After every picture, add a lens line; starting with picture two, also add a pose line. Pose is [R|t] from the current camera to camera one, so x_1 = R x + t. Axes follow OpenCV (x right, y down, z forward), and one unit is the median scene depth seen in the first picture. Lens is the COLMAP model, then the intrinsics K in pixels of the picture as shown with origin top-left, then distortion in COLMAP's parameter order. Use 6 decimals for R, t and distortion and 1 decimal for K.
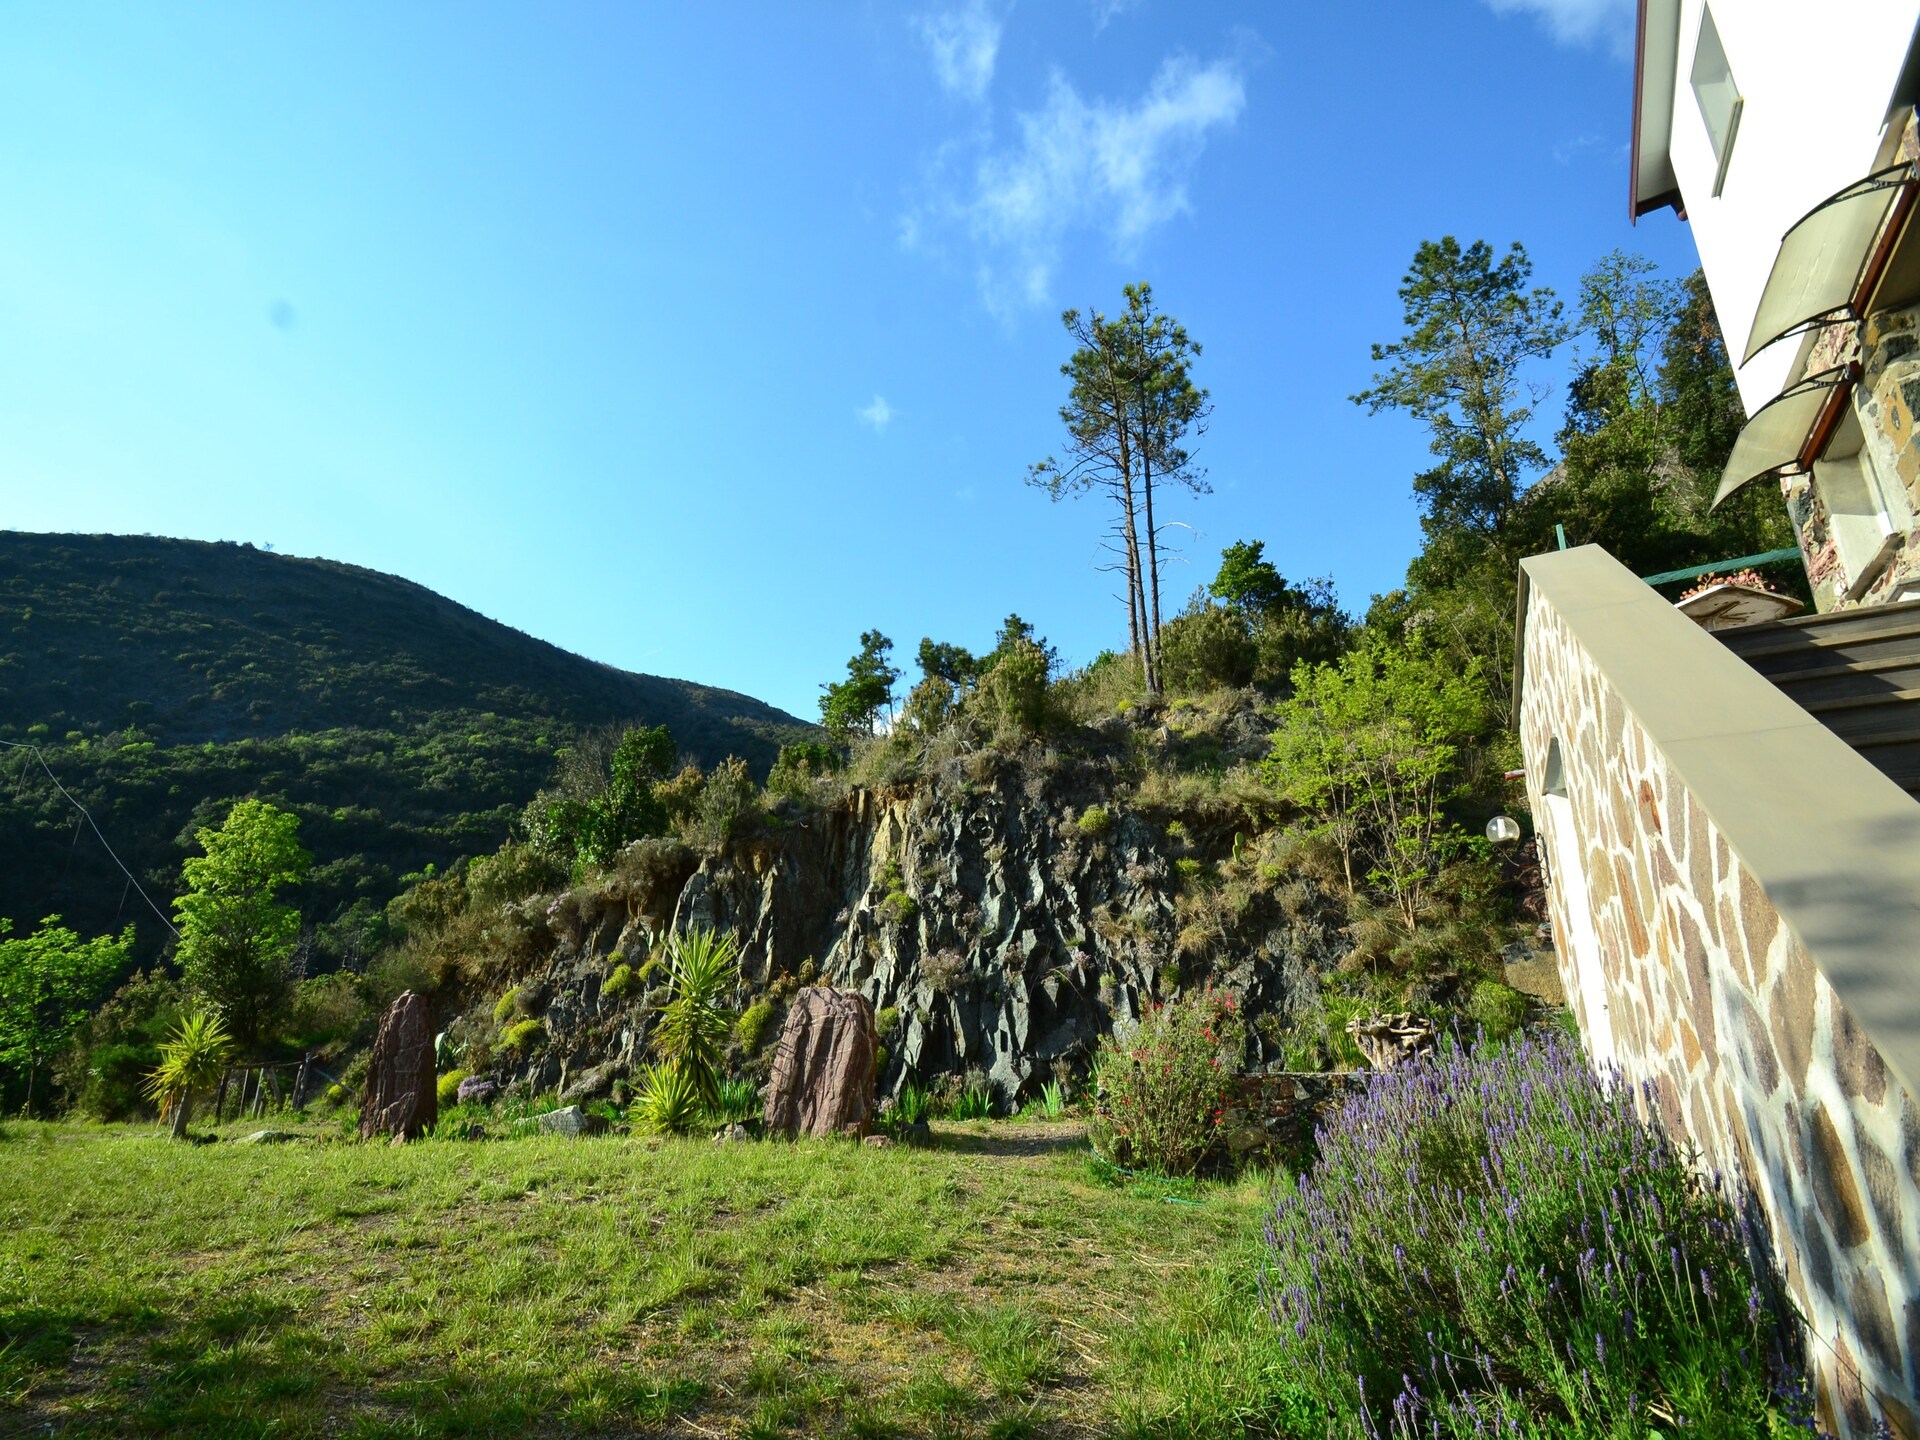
lens RADIAL K [[1006.1, 0, 961.1], [0, 1006.1, 710.6], [0, 0, 1]] dist [0.006291, -0.013444]
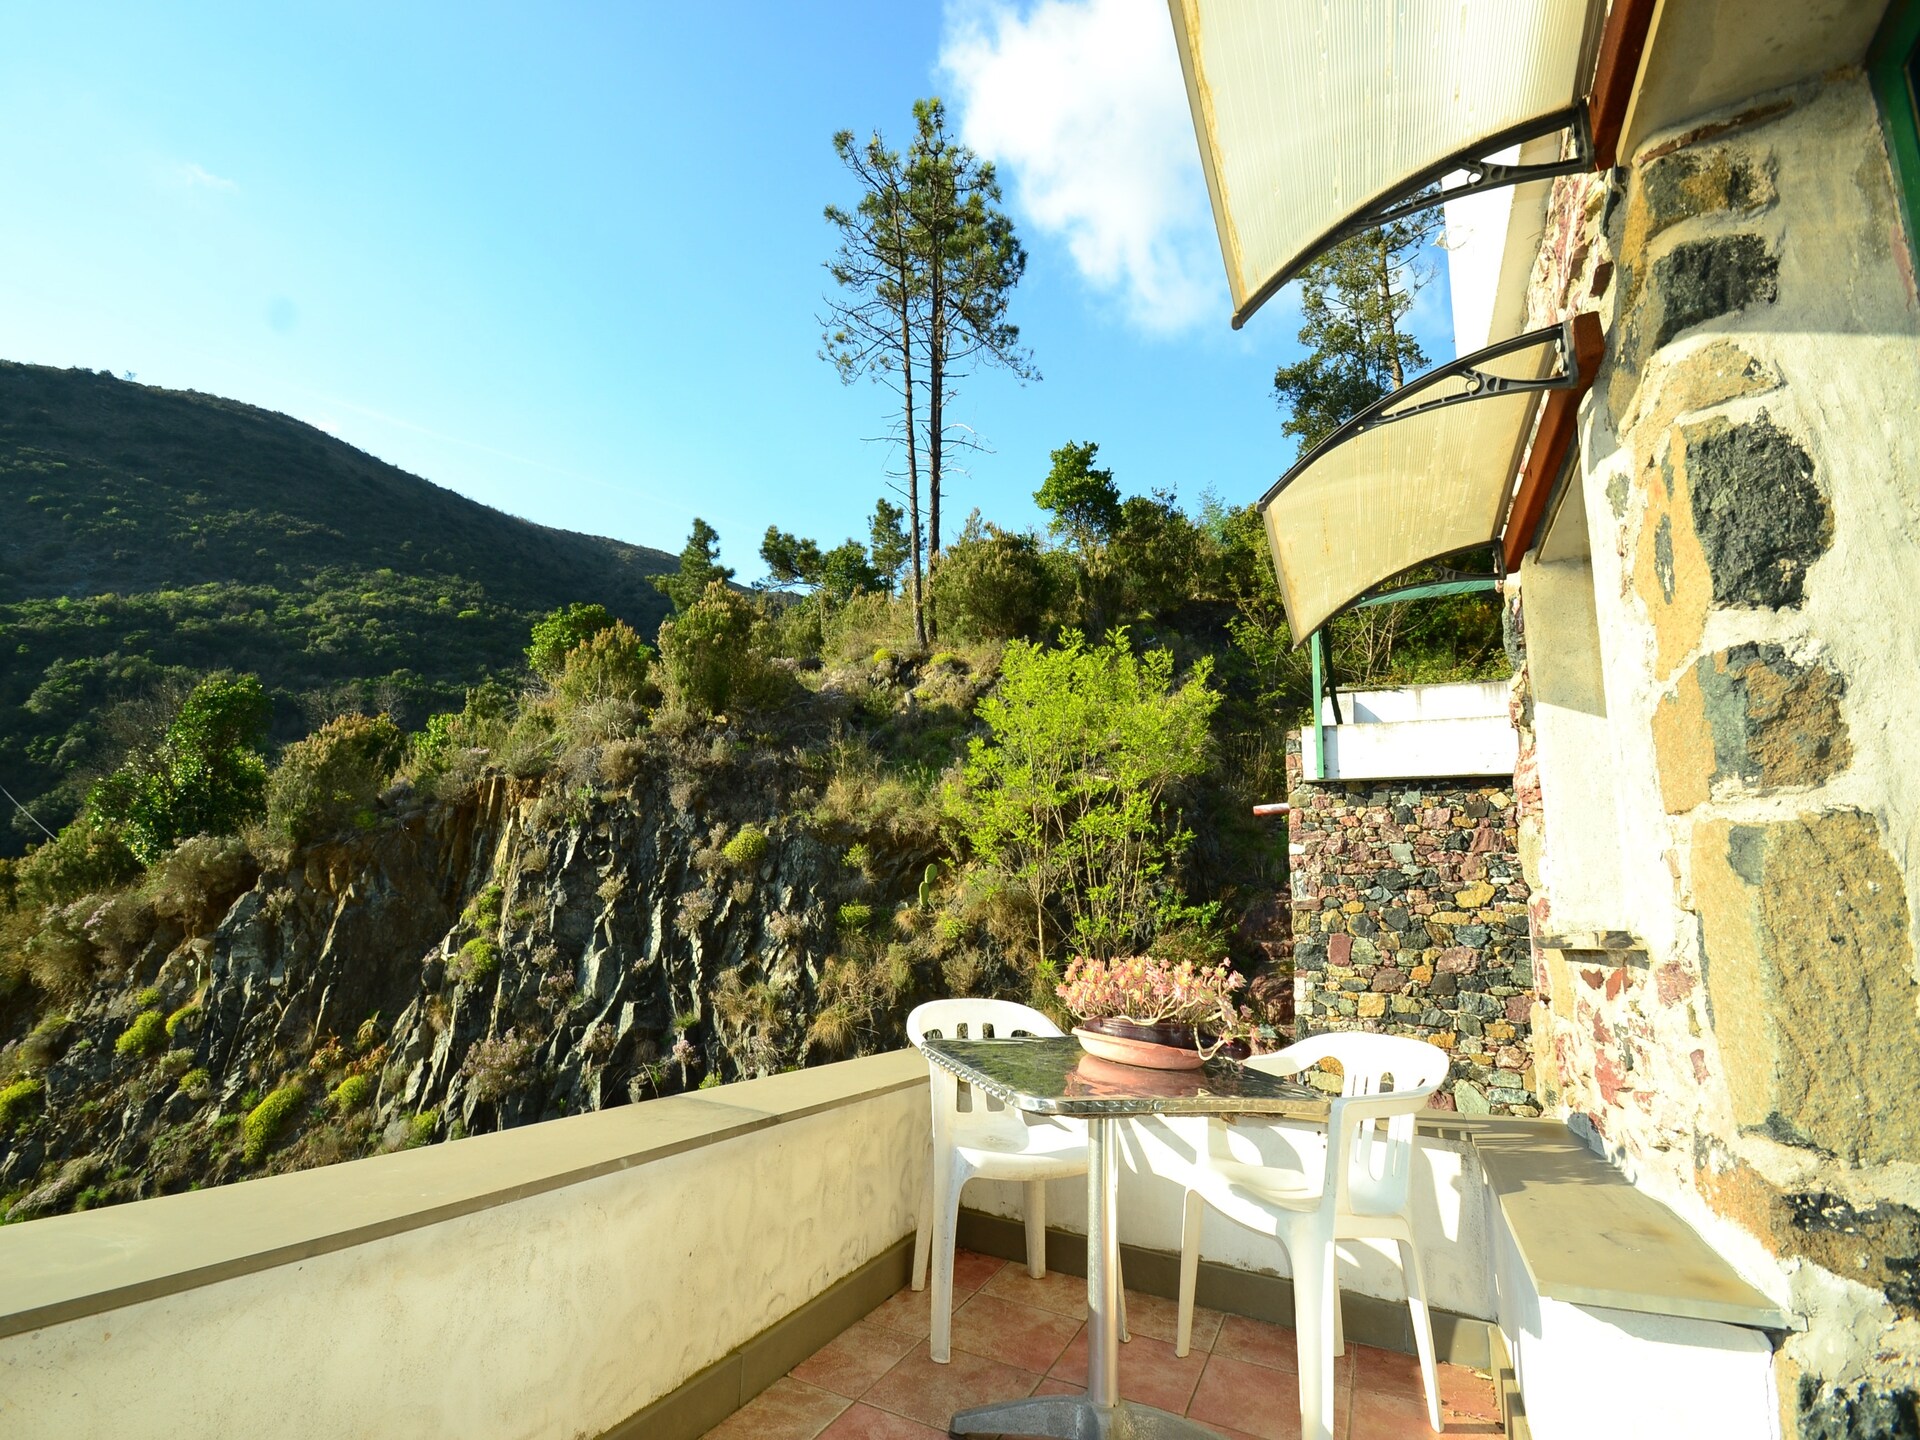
lens RADIAL K [[1006.1, 0, 980.1], [0, 1006.1, 732.4], [0, 0, 1]] dist [0.006291, -0.013444]
pose [[0.996620, 0.014208, 0.080906, 0.217899], [-0.026338, 0.988198, 0.150899, -0.084421], [-0.077807, -0.152520, 0.985233, 0.220708]]
